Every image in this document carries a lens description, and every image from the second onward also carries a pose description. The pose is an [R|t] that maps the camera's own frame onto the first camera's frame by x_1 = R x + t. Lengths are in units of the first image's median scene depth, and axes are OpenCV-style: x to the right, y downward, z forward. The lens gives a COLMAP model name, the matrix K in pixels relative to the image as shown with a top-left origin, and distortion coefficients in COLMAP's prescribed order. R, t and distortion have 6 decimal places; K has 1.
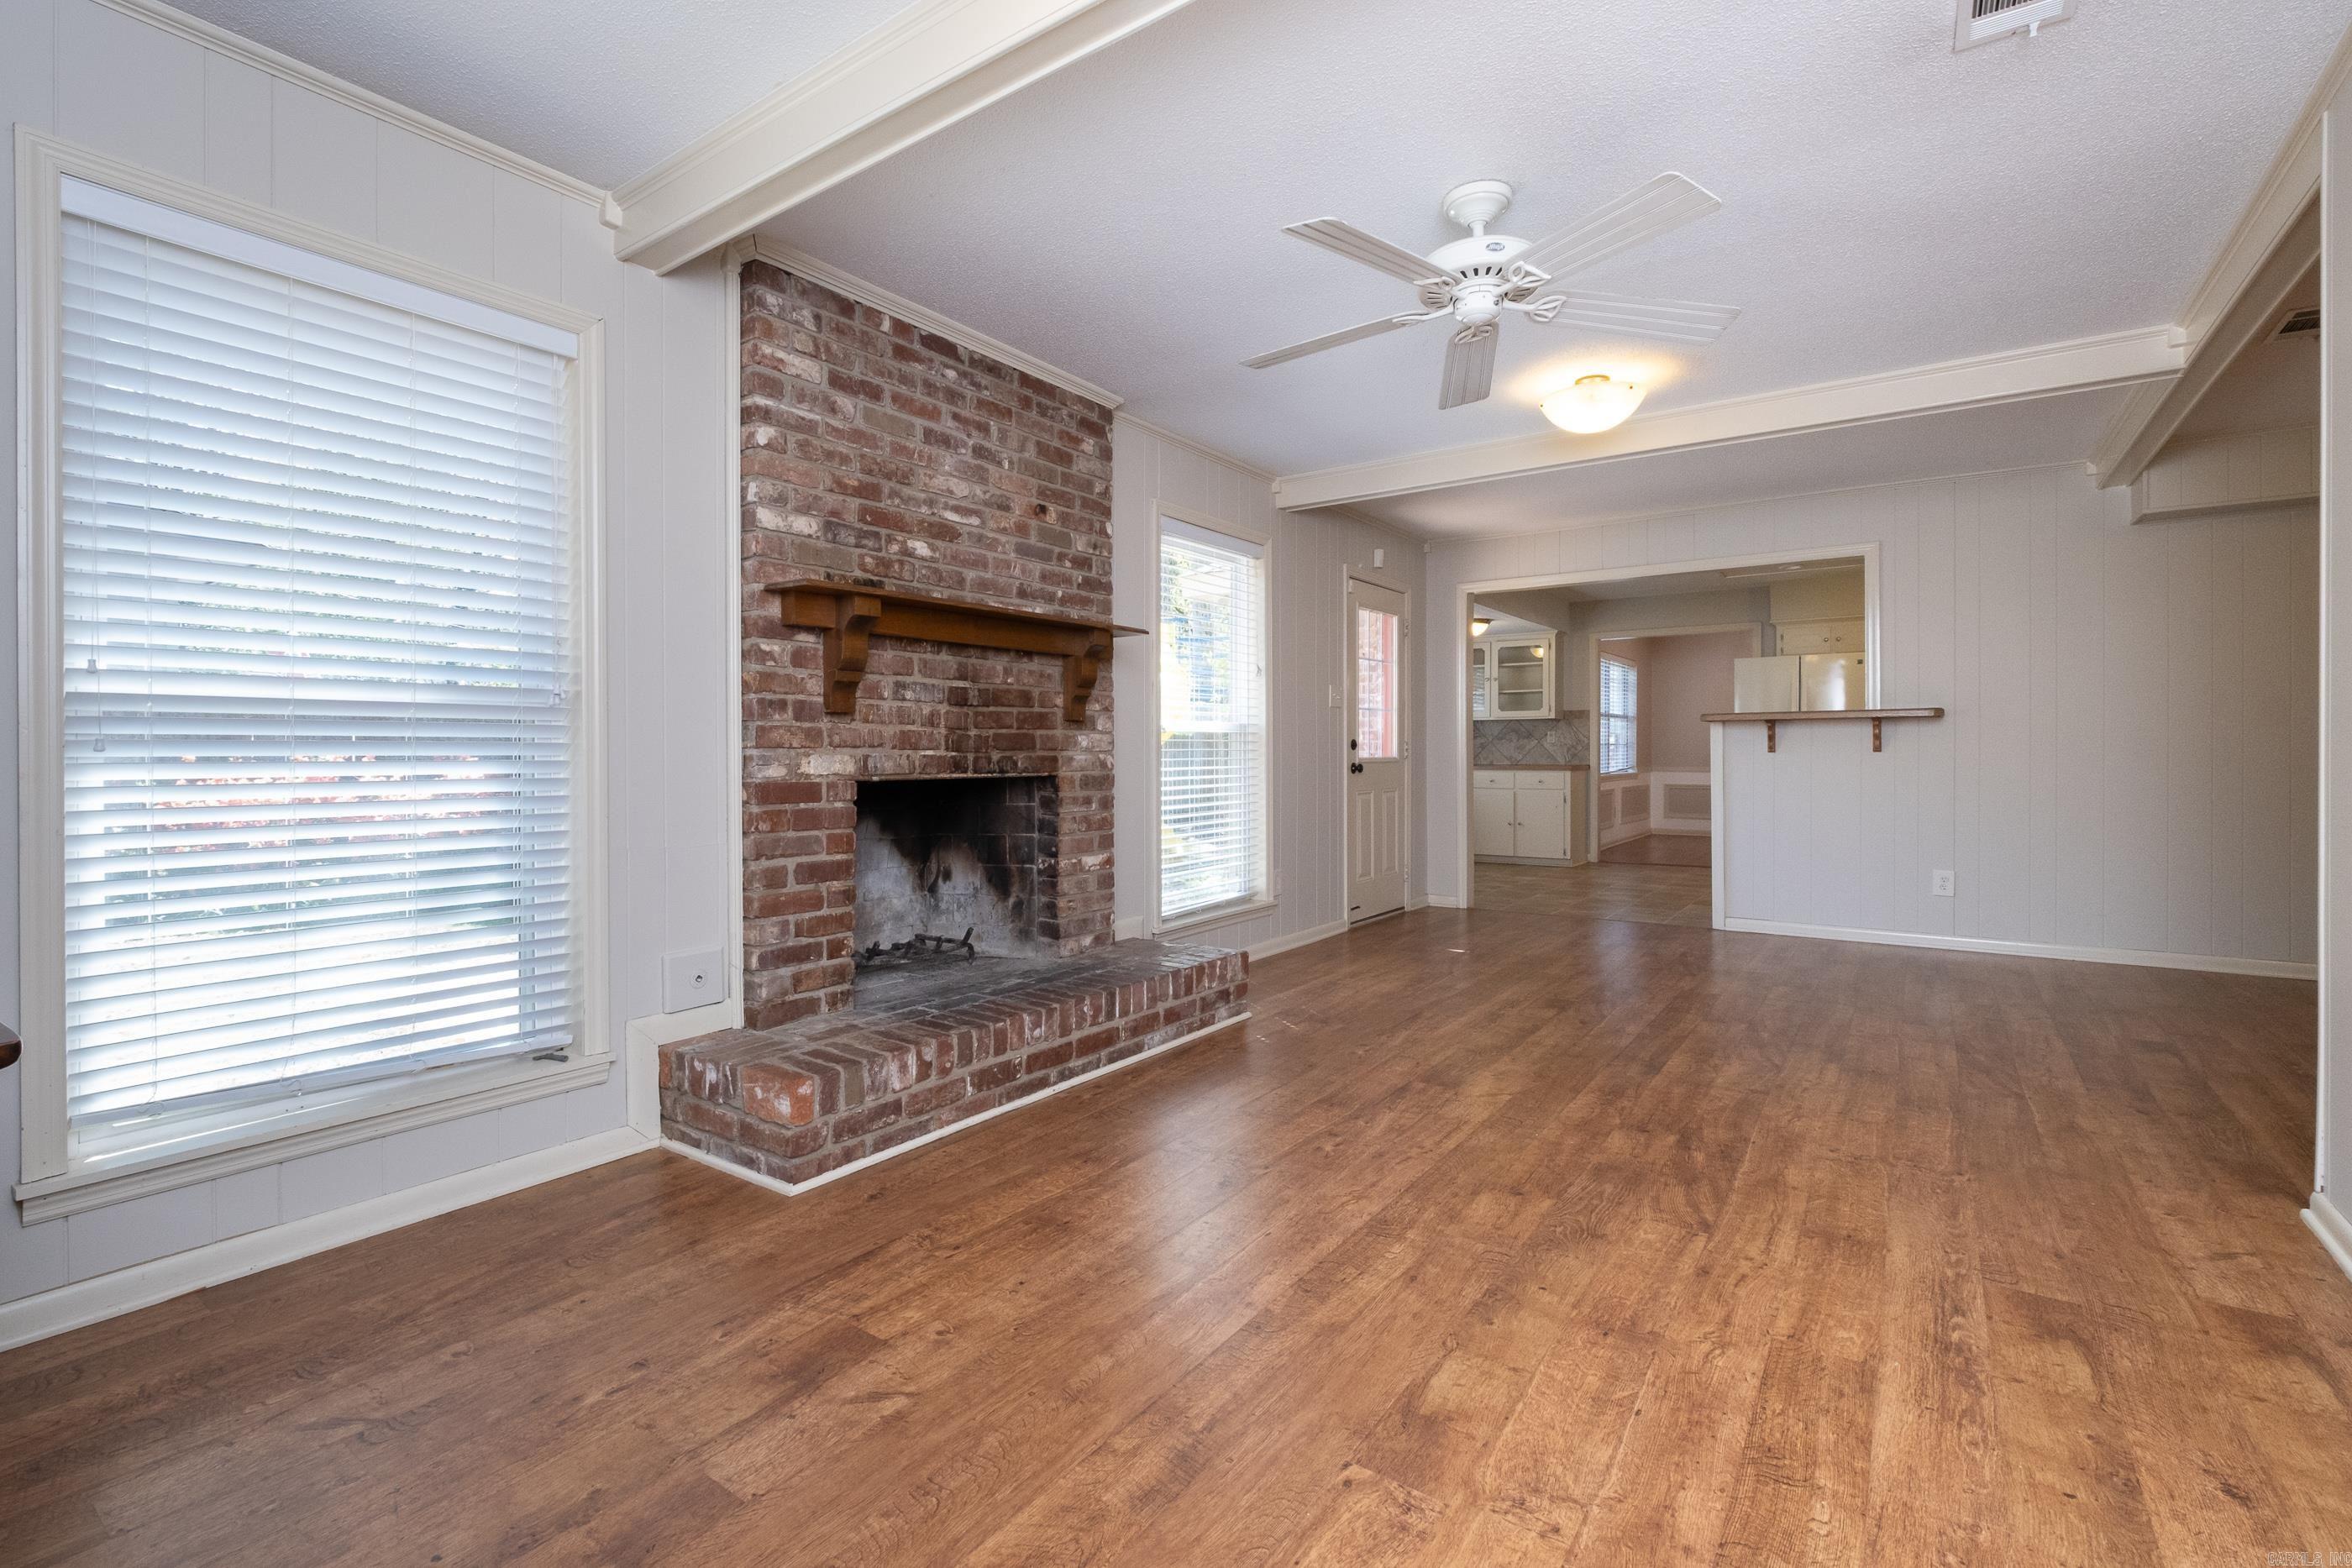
lens RADIAL K [[1042.0, 0, 1200.1], [0, 1042.0, 753.1], [0, 0, 1]] dist [-0.005875, 0.000068]
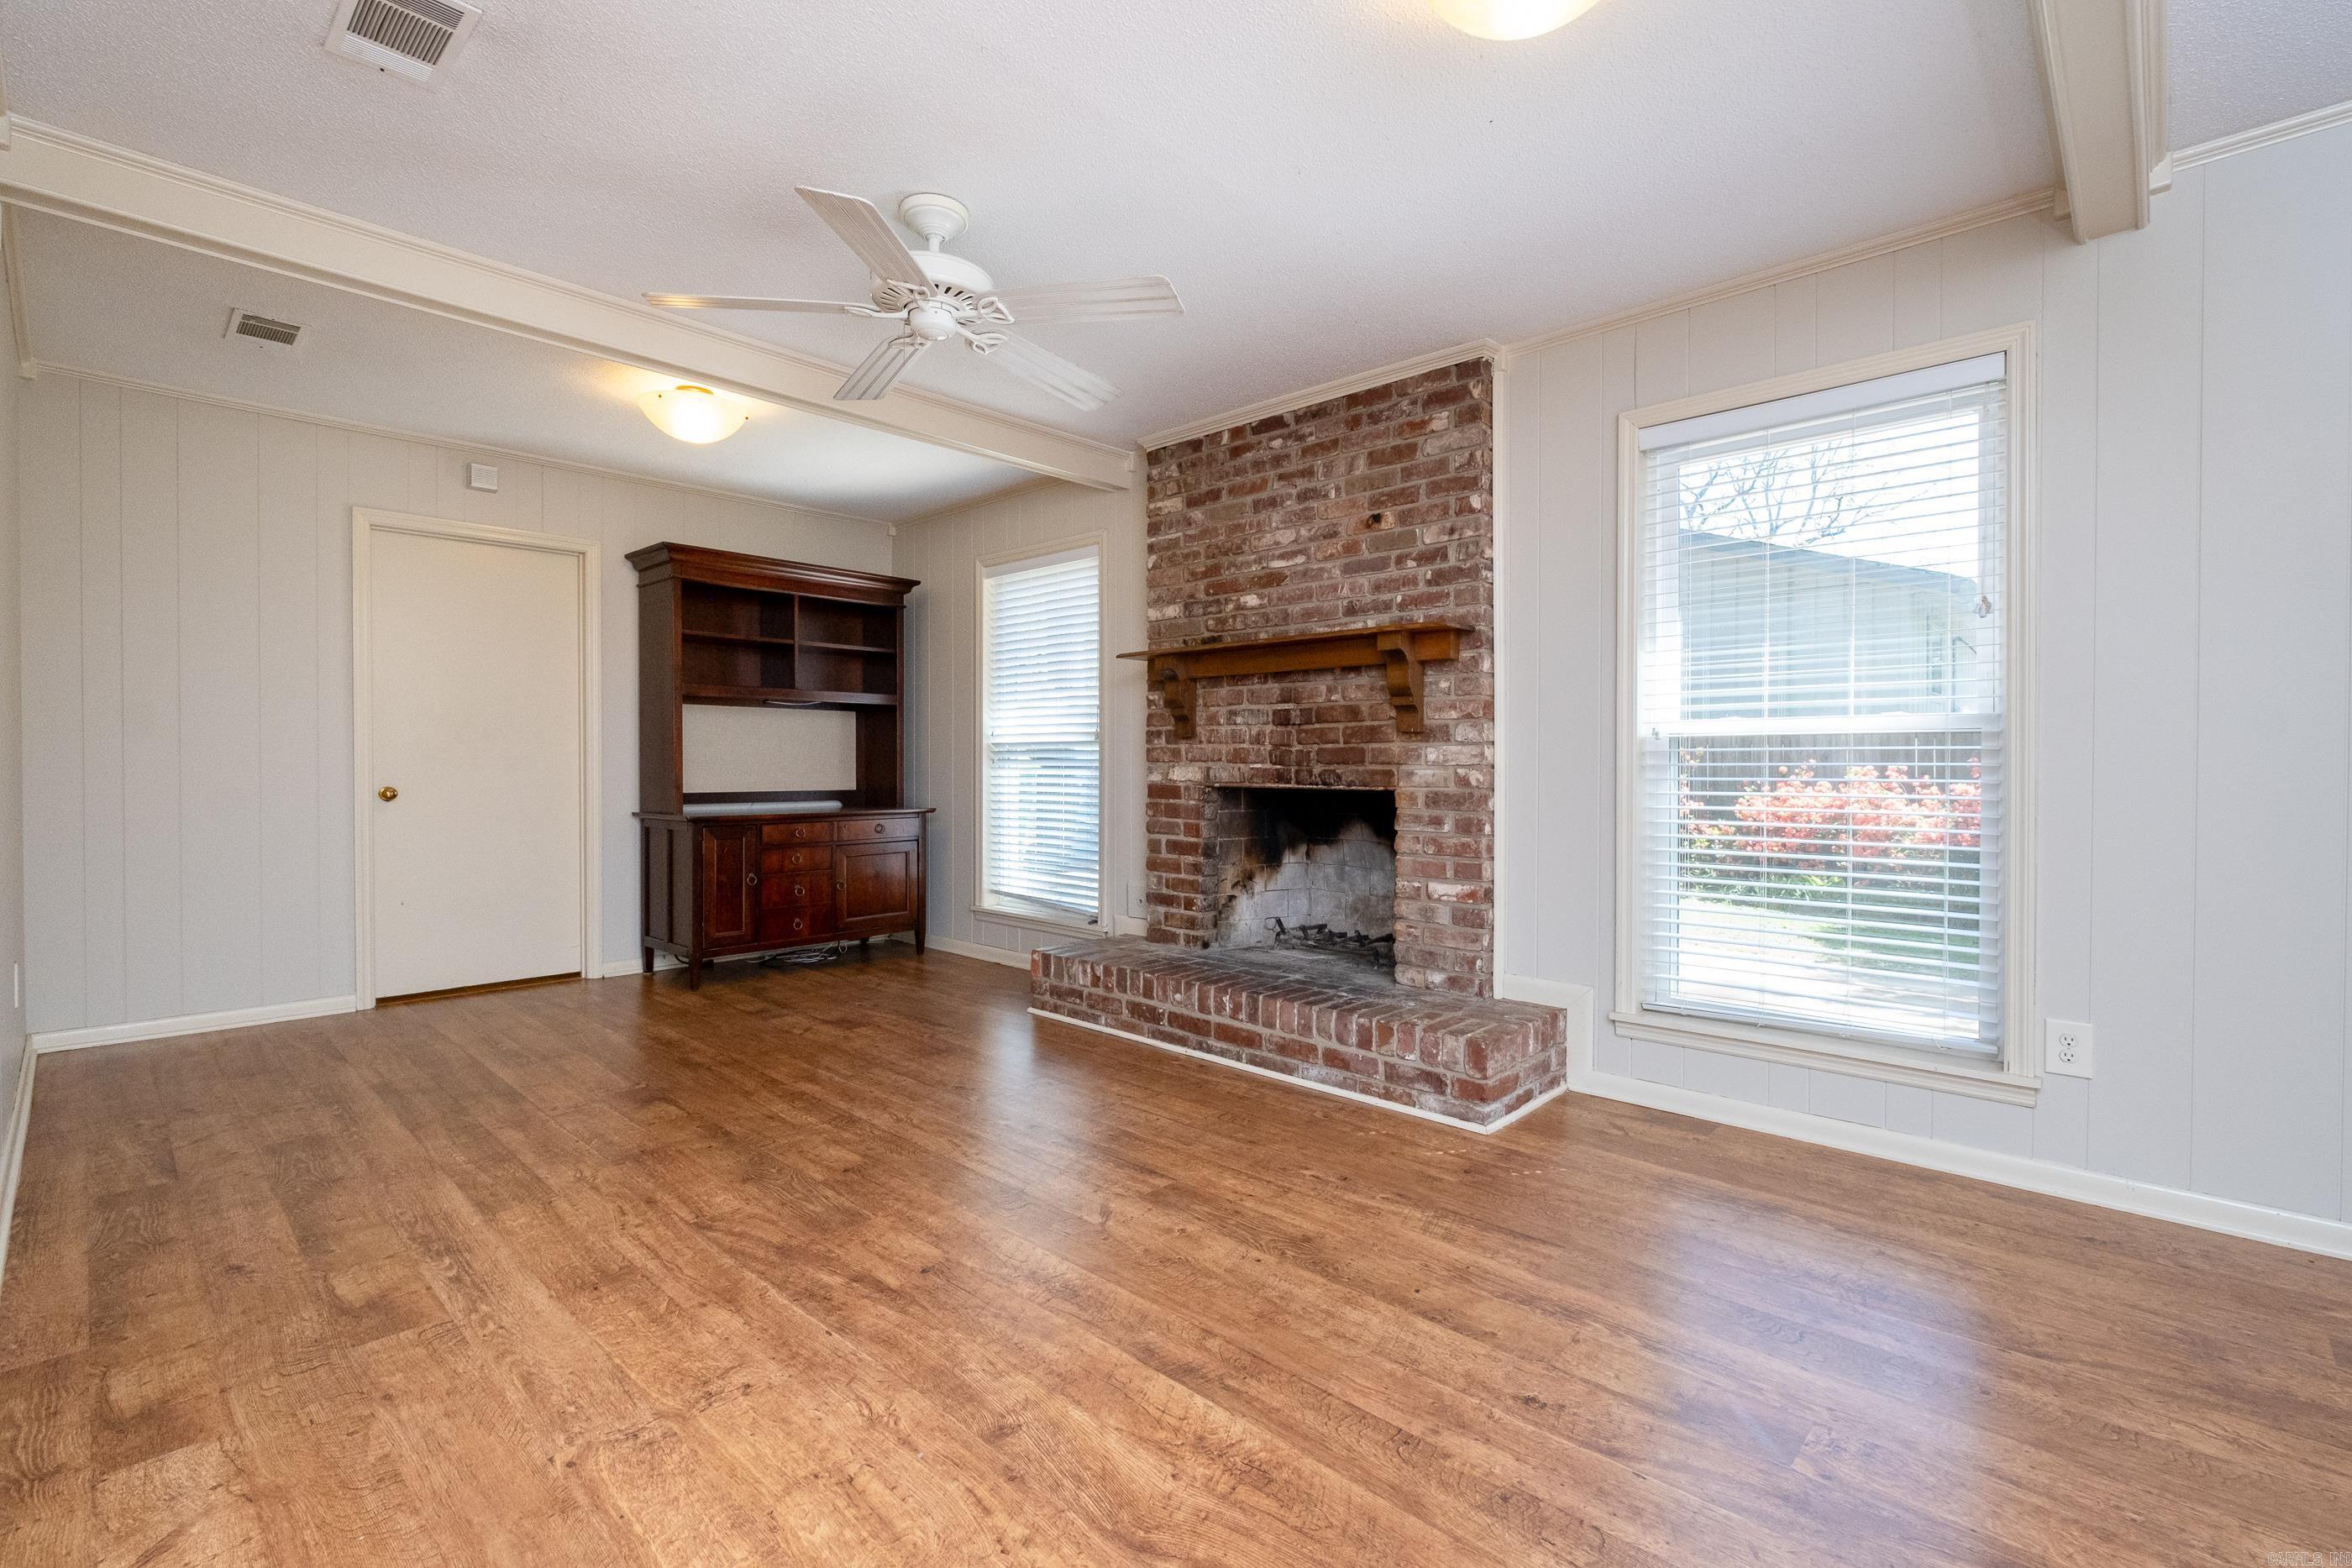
lens RADIAL K [[1042.0, 0, 1168.8], [0, 1042.0, 771.2], [0, 0, 1]] dist [-0.005875, 0.000068]
pose [[-0.152463, 0.009003, -0.988268, 1.052516], [-0.004252, 0.999943, 0.009765, -0.006131], [0.988300, 0.005691, -0.152416, 1.185603]]
